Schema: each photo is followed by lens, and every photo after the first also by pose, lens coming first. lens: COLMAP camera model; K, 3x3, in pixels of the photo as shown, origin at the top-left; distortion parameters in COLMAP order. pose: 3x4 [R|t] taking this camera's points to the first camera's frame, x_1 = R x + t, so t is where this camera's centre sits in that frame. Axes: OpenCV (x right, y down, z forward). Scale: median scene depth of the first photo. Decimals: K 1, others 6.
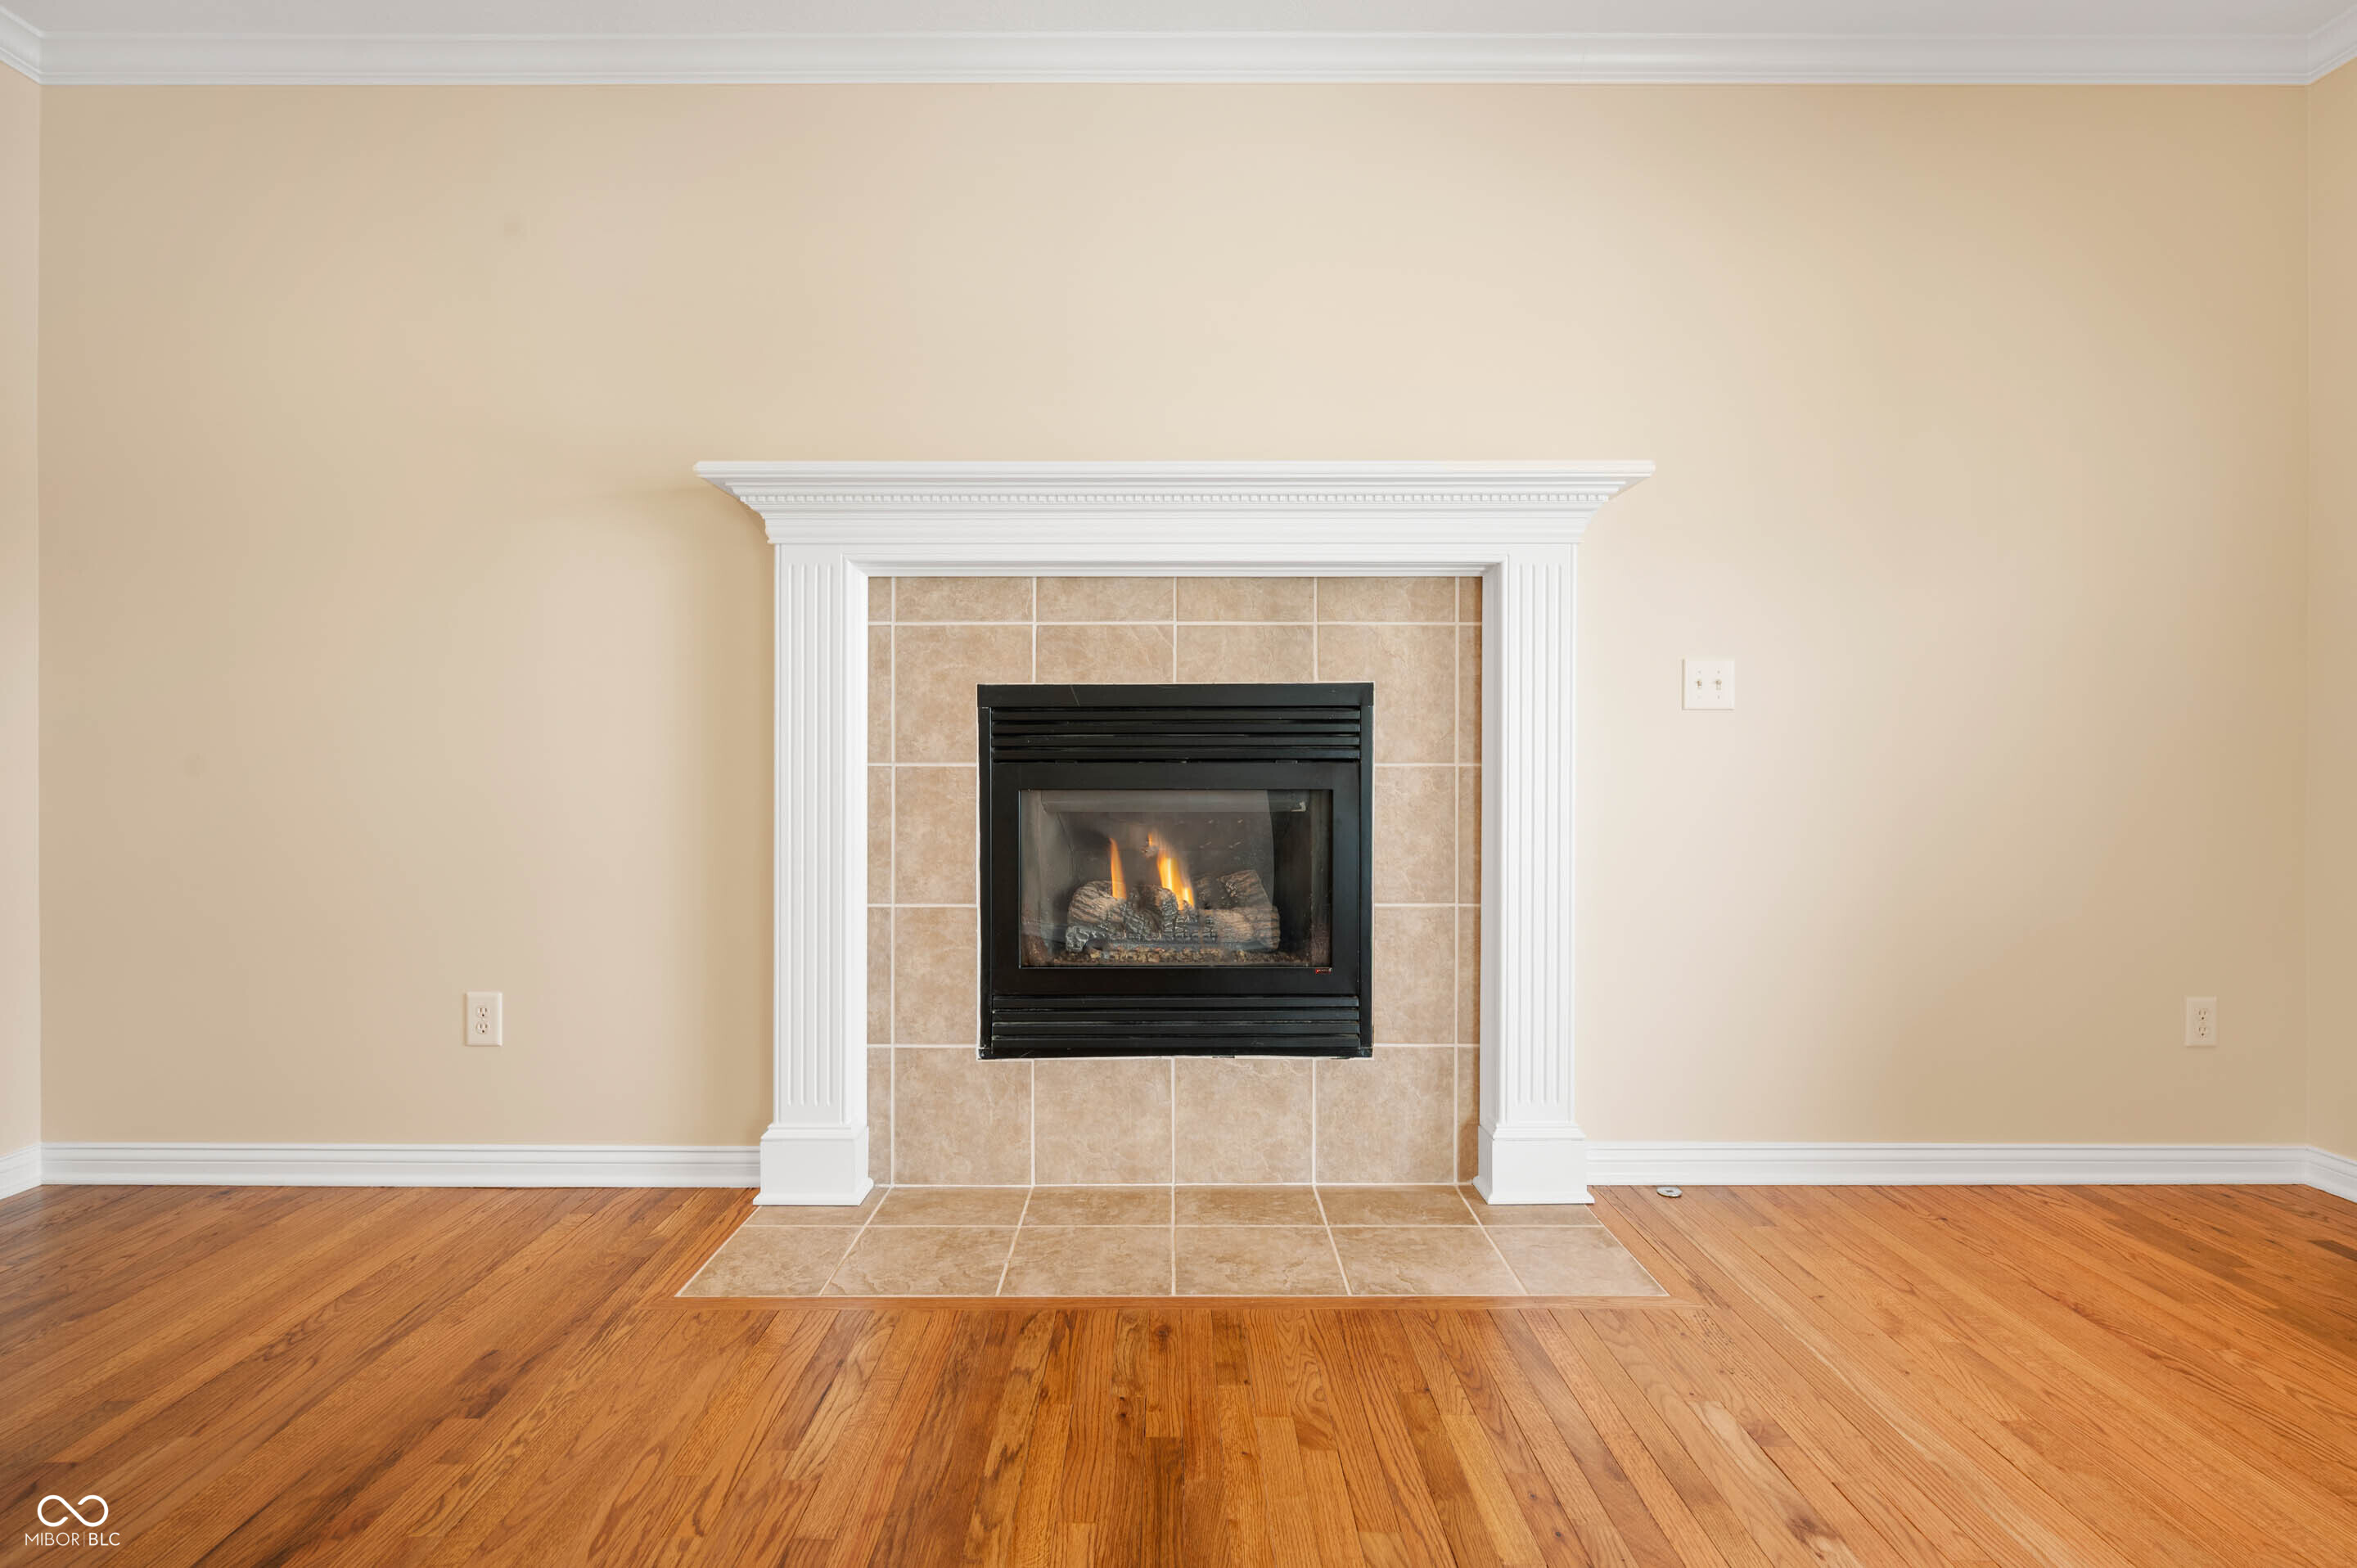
lens RADIAL K [[1176.8, 0, 1176.6], [0, 1176.8, 771.3], [0, 0, 1]] dist [-0.001419, 0.001445]
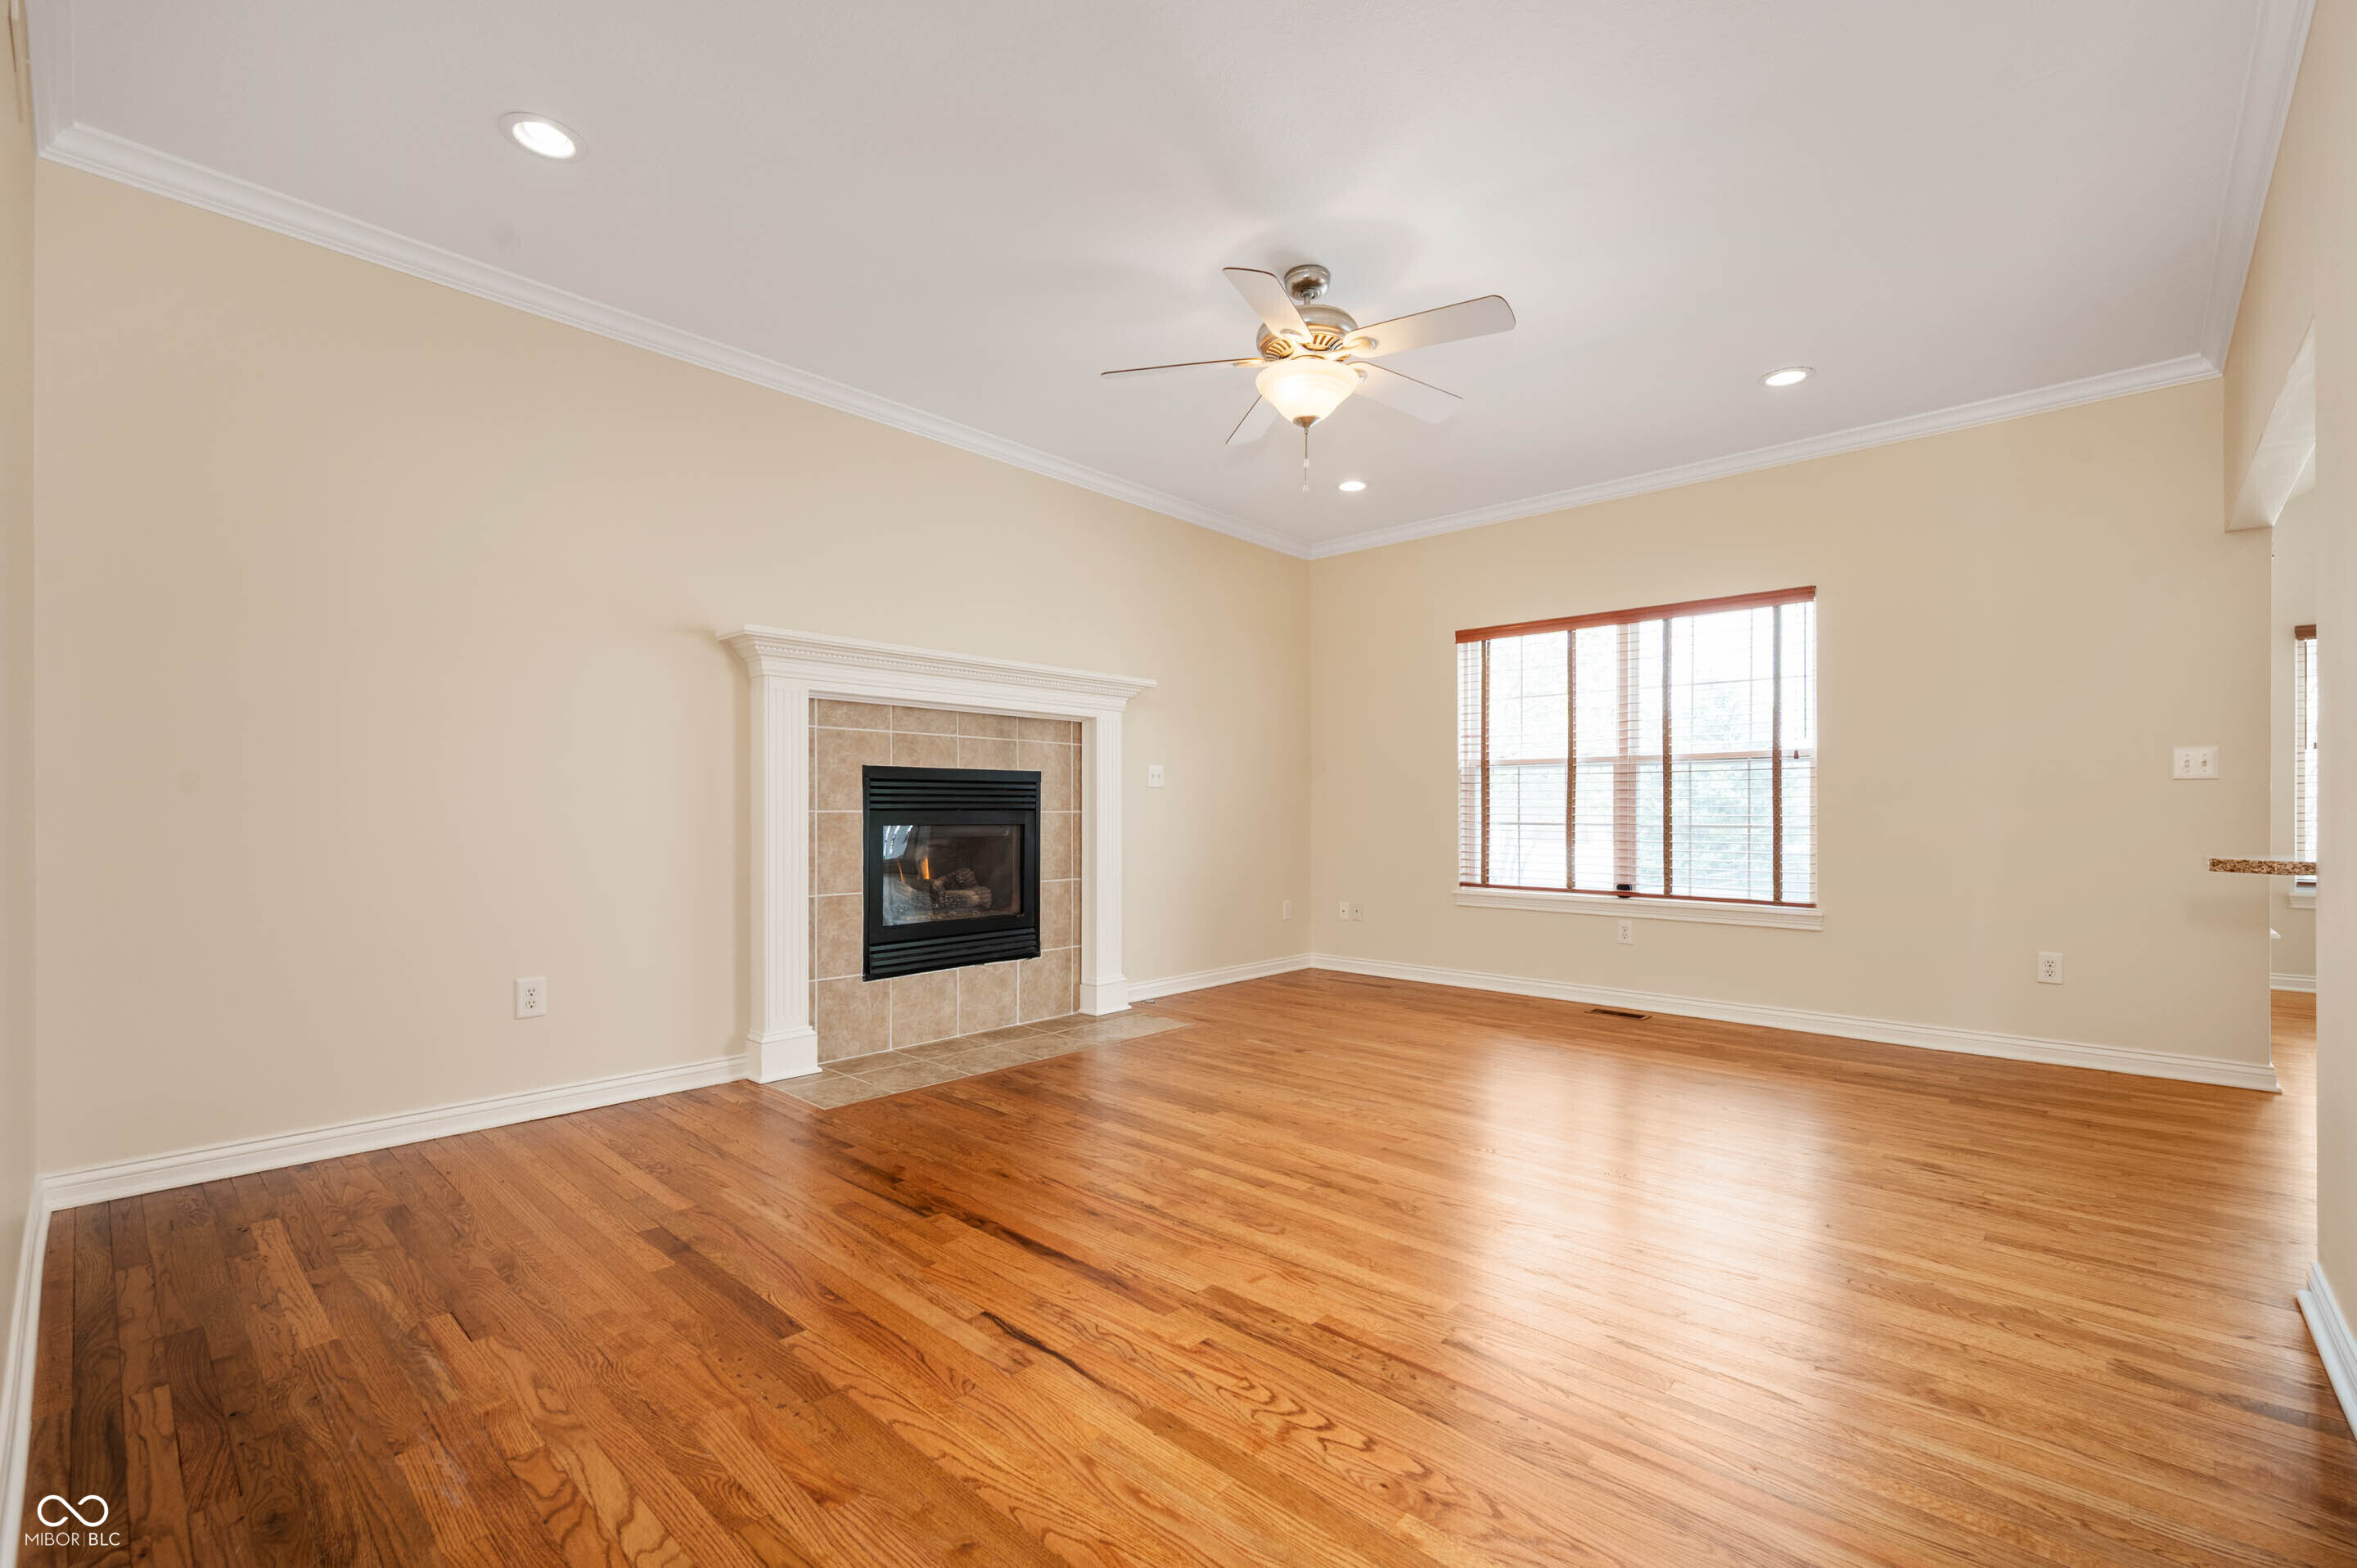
lens RADIAL K [[1010.9, 0, 1176.9], [0, 1010.9, 803.5], [0, 0, 1]] dist [0.000562, -0.000115]
pose [[0.677770, 0.007211, 0.735239, -0.948632], [-0.000058, 0.999952, -0.009754, -0.002744], [-0.735274, 0.006568, 0.677738, -0.346006]]
